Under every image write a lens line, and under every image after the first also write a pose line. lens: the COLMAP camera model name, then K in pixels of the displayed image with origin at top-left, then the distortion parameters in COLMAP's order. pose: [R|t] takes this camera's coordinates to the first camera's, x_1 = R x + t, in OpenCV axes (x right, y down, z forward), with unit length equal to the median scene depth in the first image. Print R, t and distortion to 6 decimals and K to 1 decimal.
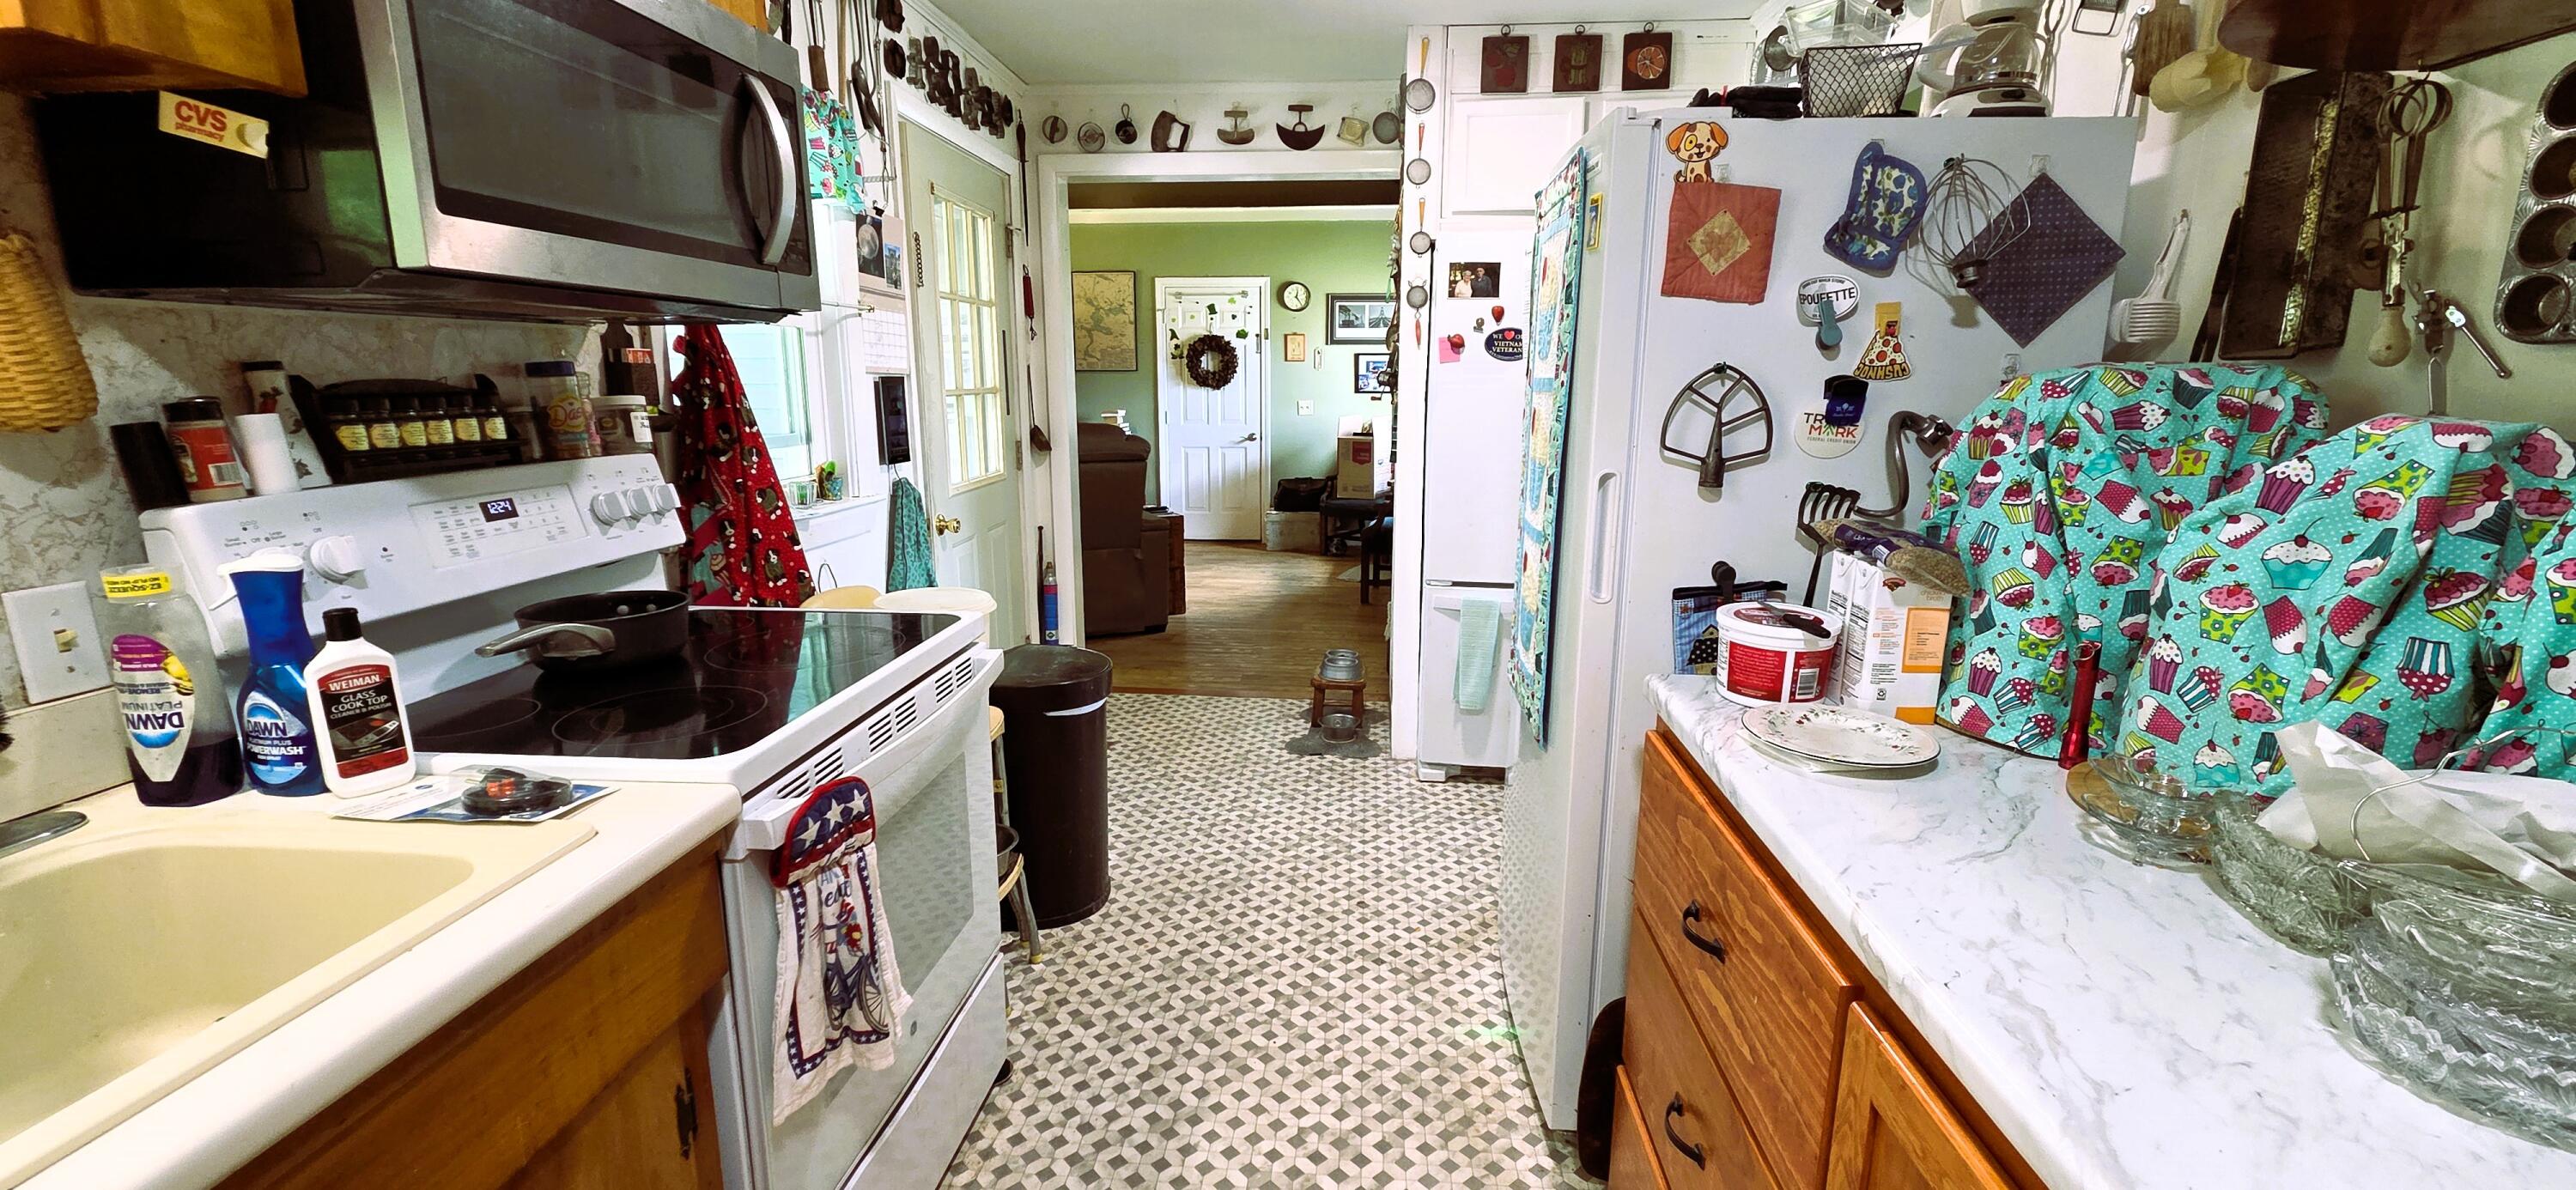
lens RADIAL K [[1073.5, 0, 1284.0], [0, 1073.5, 615.8], [0, 0, 1]] dist [0.002903, 0.000087]
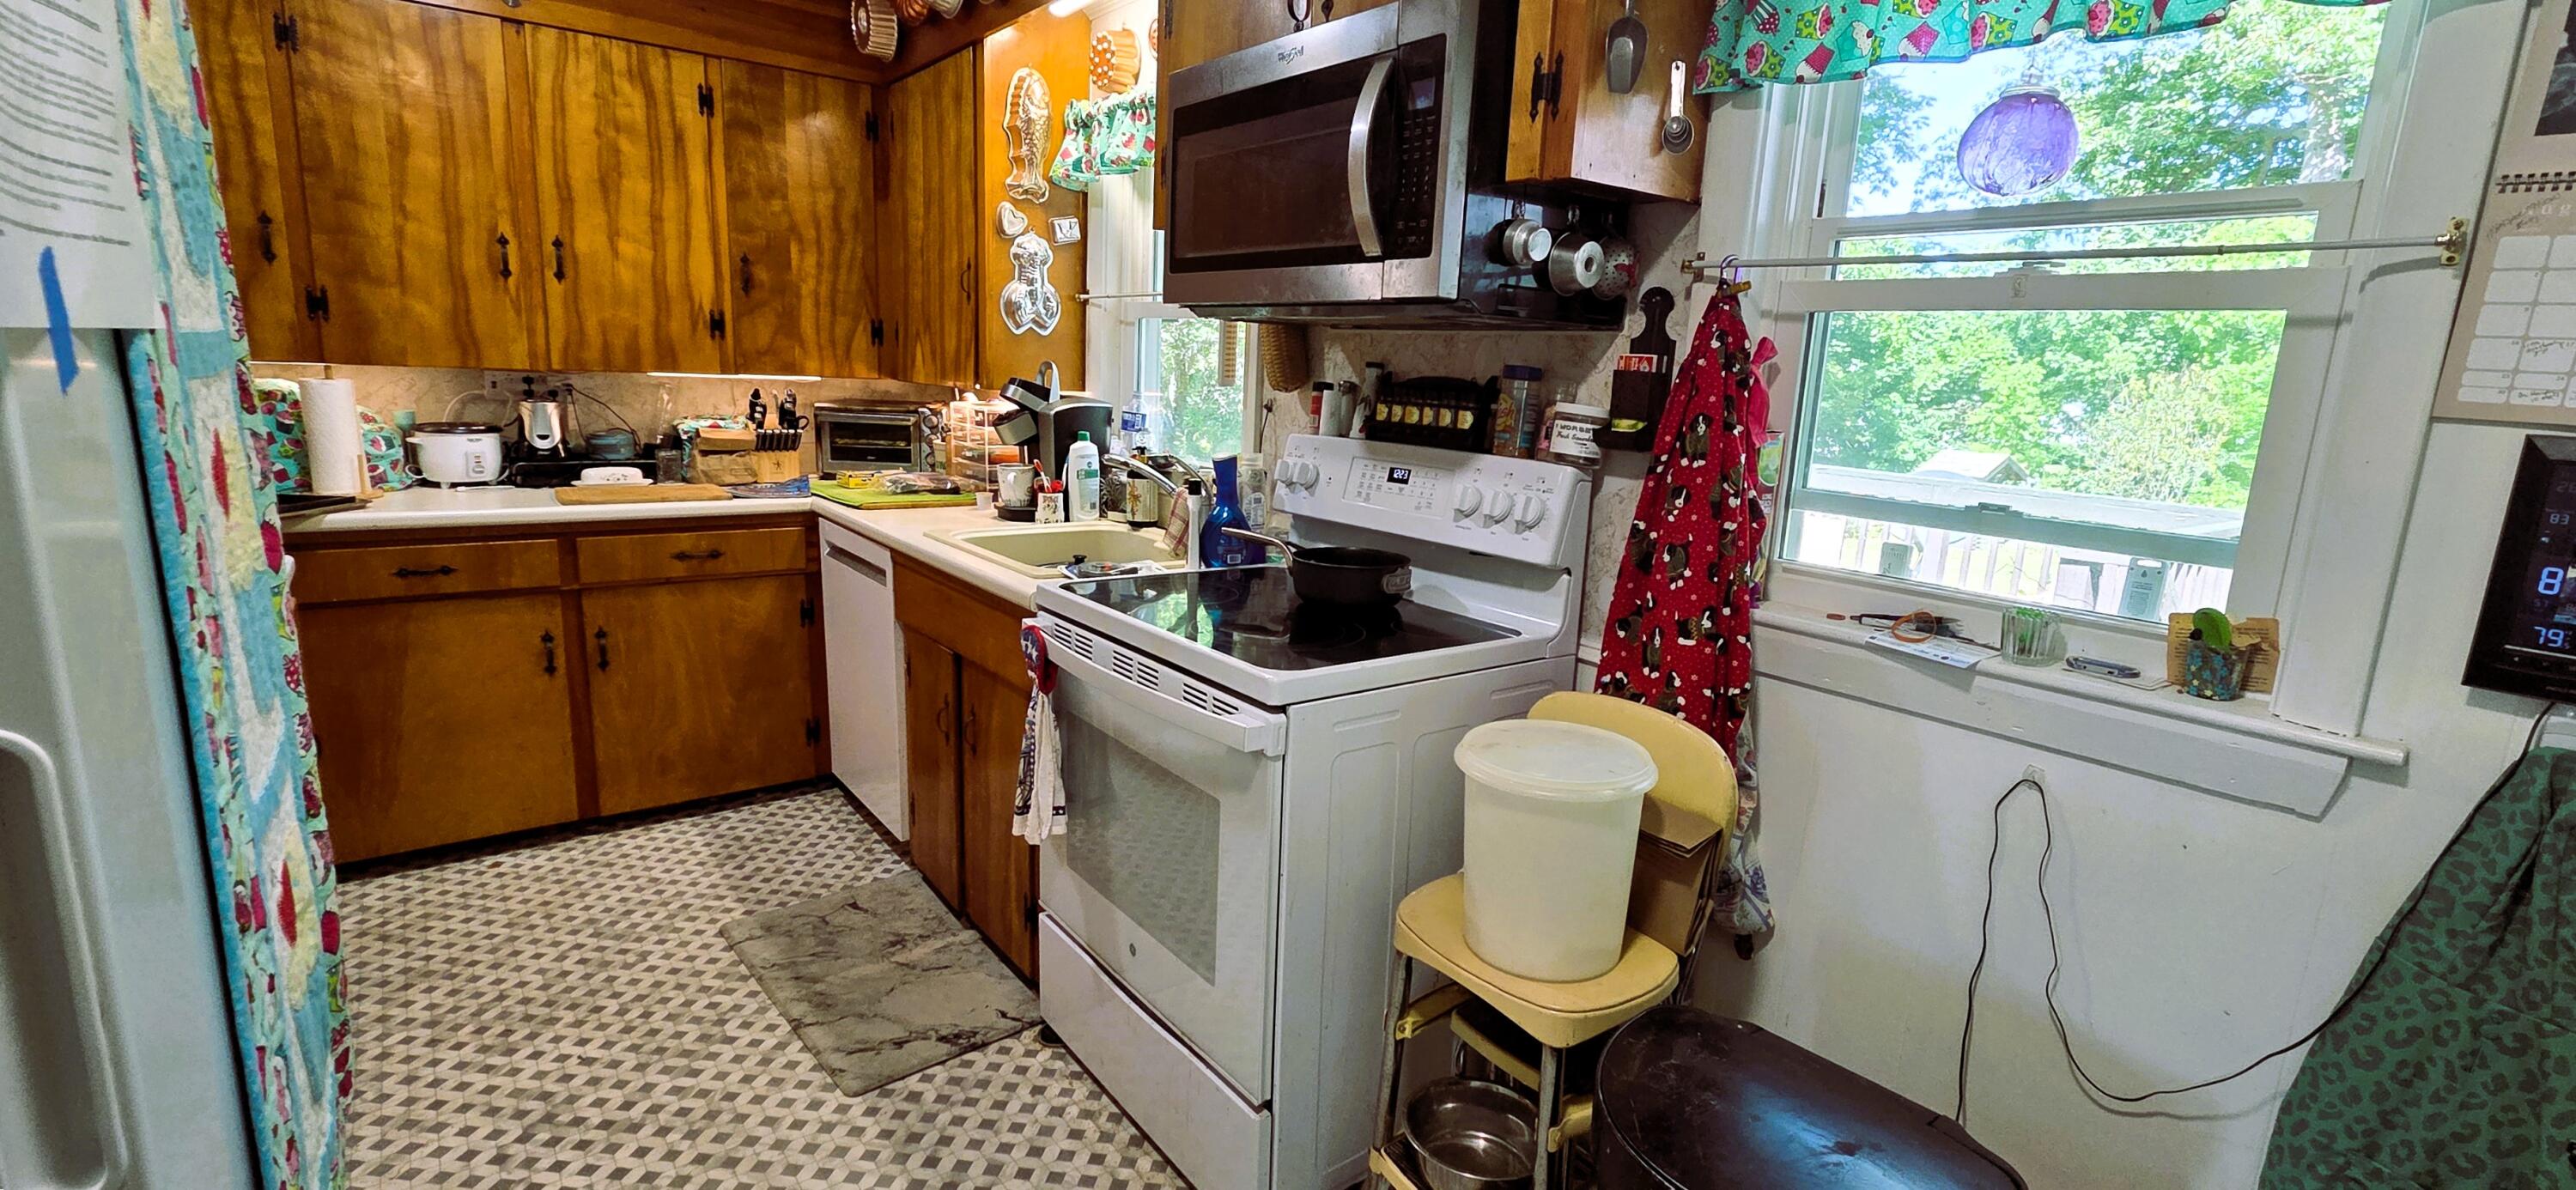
lens RADIAL K [[1117.1, 0, 1298.2], [0, 1117.1, 591.3], [0, 0, 1]] dist [-0.004941, -0.000427]
pose [[-0.735539, 0.101675, -0.669809, 0.209663], [-0.175875, 0.926122, 0.333717, -0.389032], [0.654255, 0.363264, -0.663317, 1.828760]]
